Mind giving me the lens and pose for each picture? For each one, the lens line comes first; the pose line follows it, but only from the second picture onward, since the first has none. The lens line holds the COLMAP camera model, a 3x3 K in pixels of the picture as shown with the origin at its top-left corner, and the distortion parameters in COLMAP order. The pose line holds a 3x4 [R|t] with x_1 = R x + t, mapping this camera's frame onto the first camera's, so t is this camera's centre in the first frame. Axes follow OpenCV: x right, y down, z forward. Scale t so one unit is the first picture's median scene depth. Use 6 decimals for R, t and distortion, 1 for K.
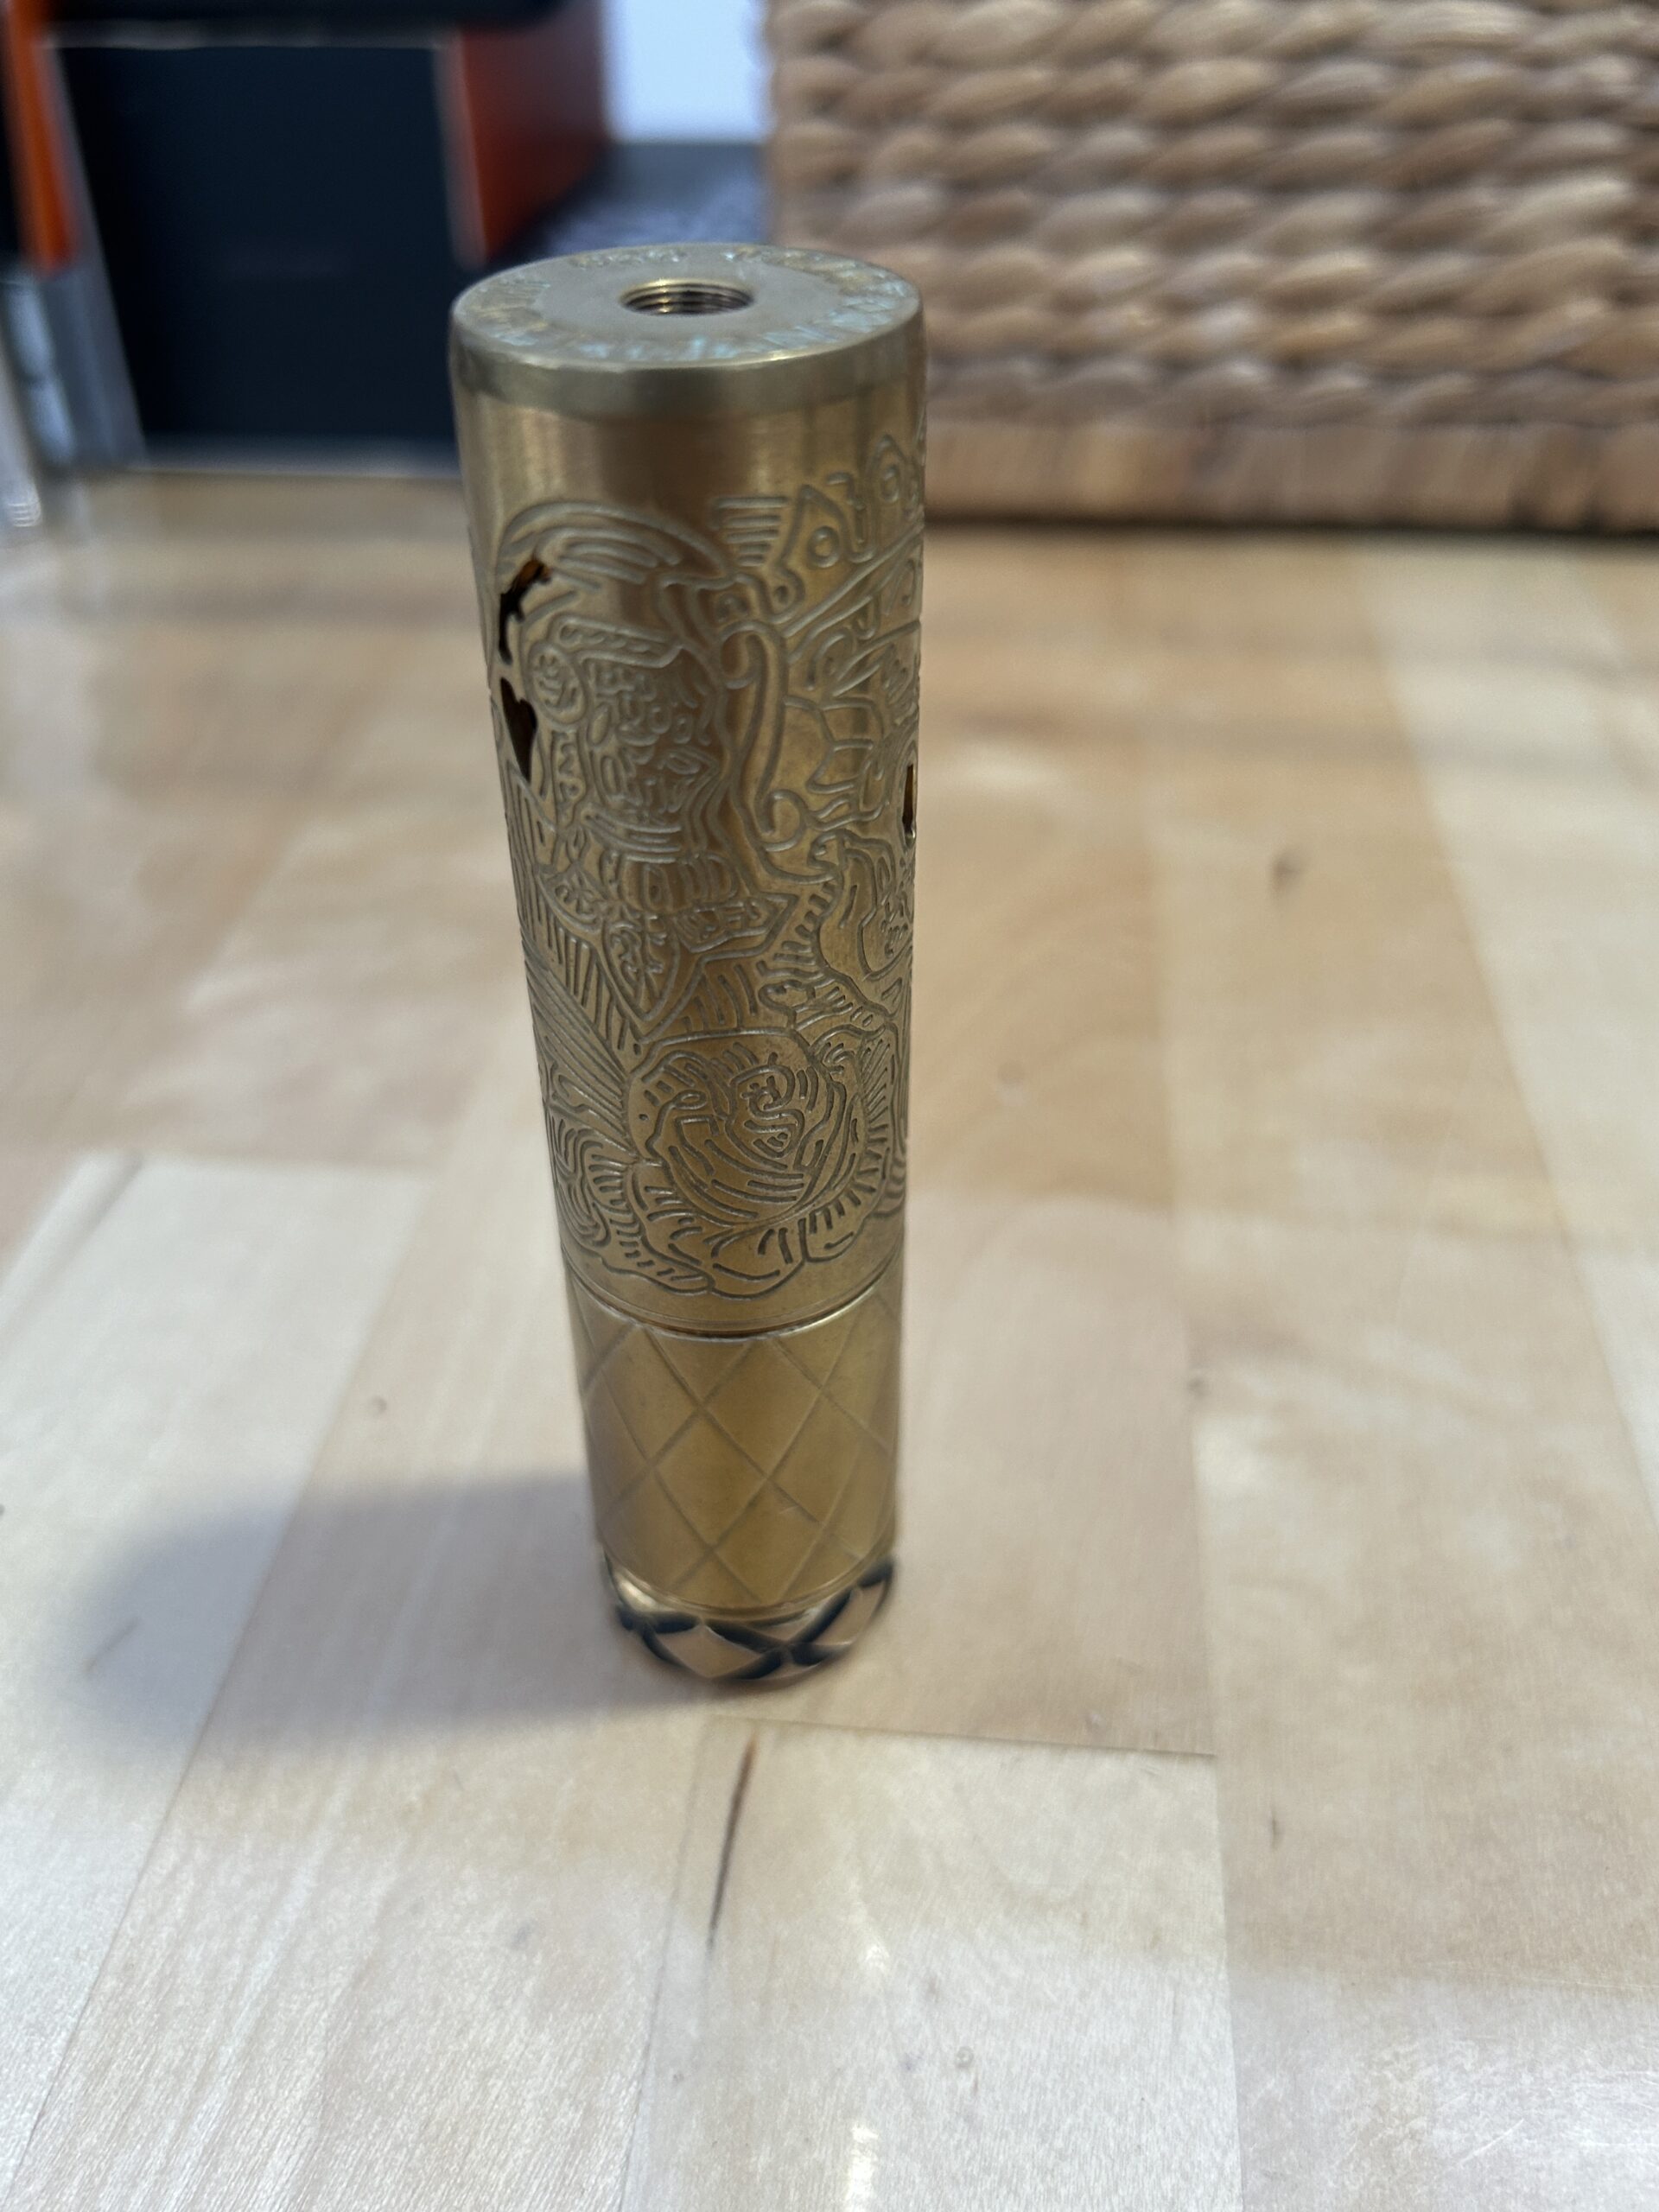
lens RADIAL K [[1903.3, 0, 837.1], [0, 1903.3, 1082.2], [0, 0, 1]] dist [-0.026983, 0.005840]
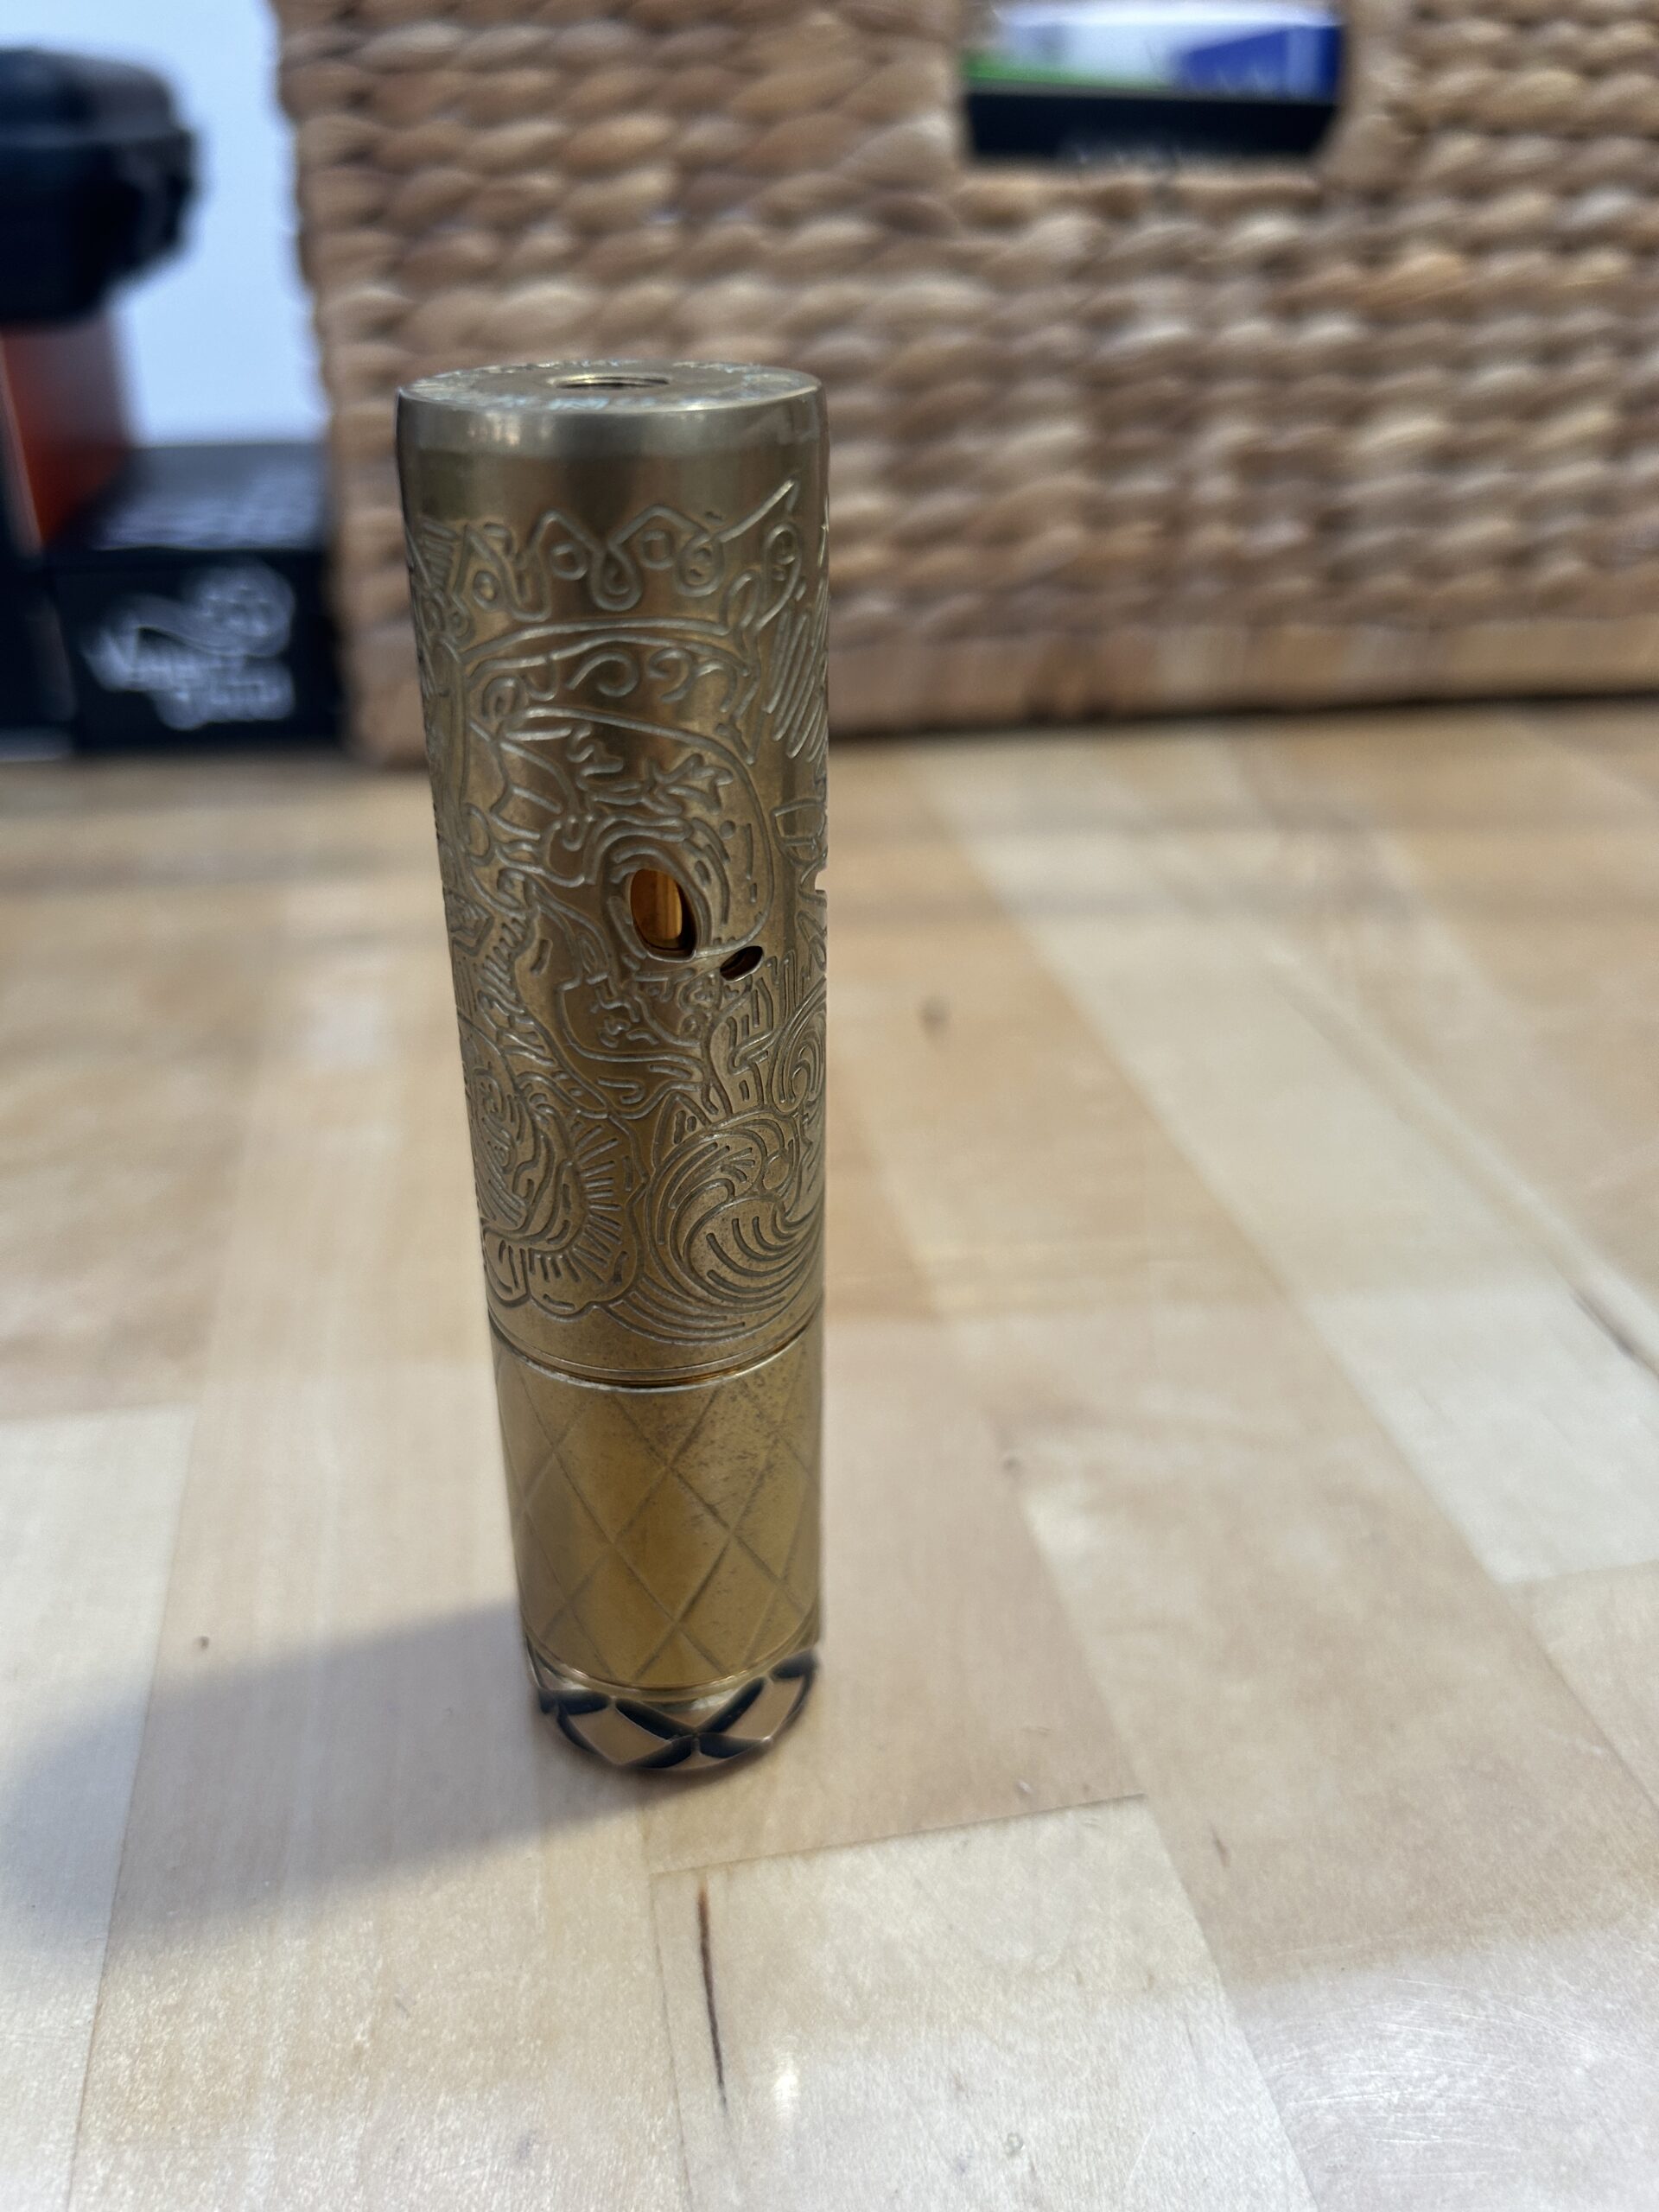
lens RADIAL K [[1795.8, 0, 834.4], [0, 1795.8, 1086.3], [0, 0, 1]] dist [-0.017689, -0.018323]
pose [[0.956136, -0.126113, 0.264385, -0.119396], [0.160238, 0.980741, -0.111672, 0.042348], [-0.245210, 0.149138, 0.957930, 0.038217]]
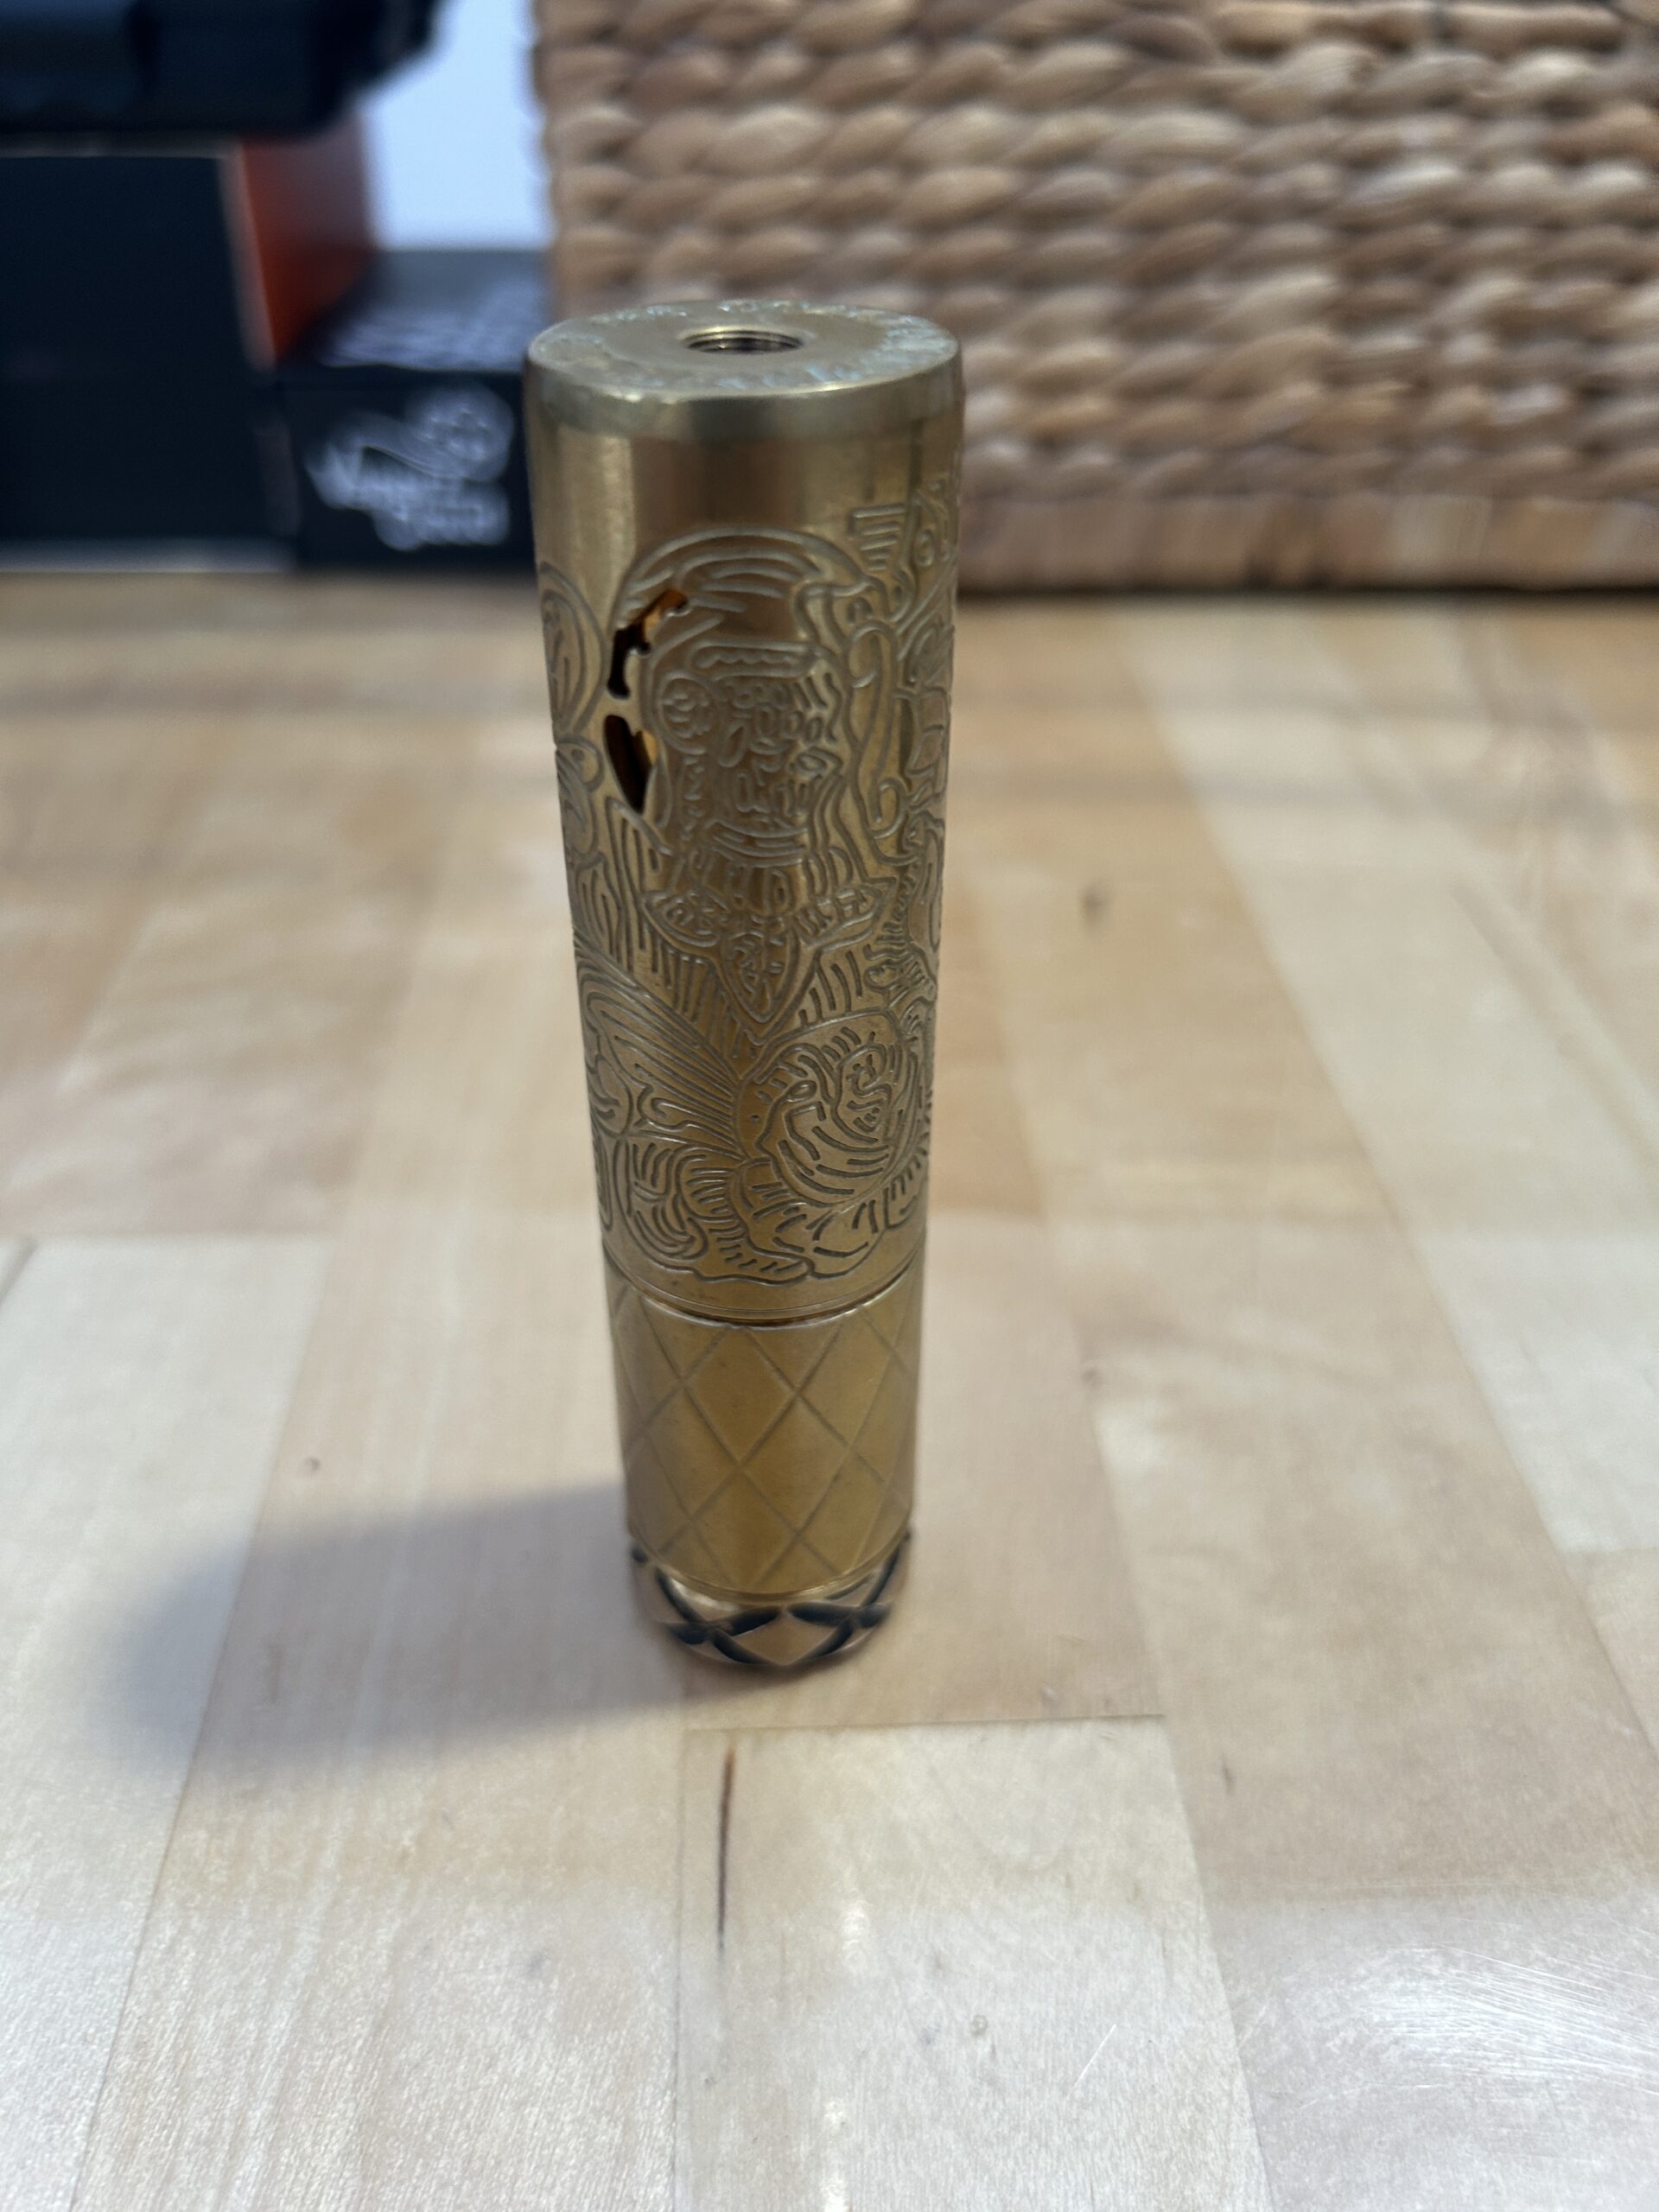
lens RADIAL K [[1795.8, 0, 830.4], [0, 1795.8, 1089.5], [0, 0, 1]] dist [-0.017689, -0.018323]
pose [[0.989208, -0.064707, 0.131457, -0.067932], [0.068117, 0.997443, -0.021607, 0.008529], [-0.129722, 0.030329, 0.991086, 0.008469]]
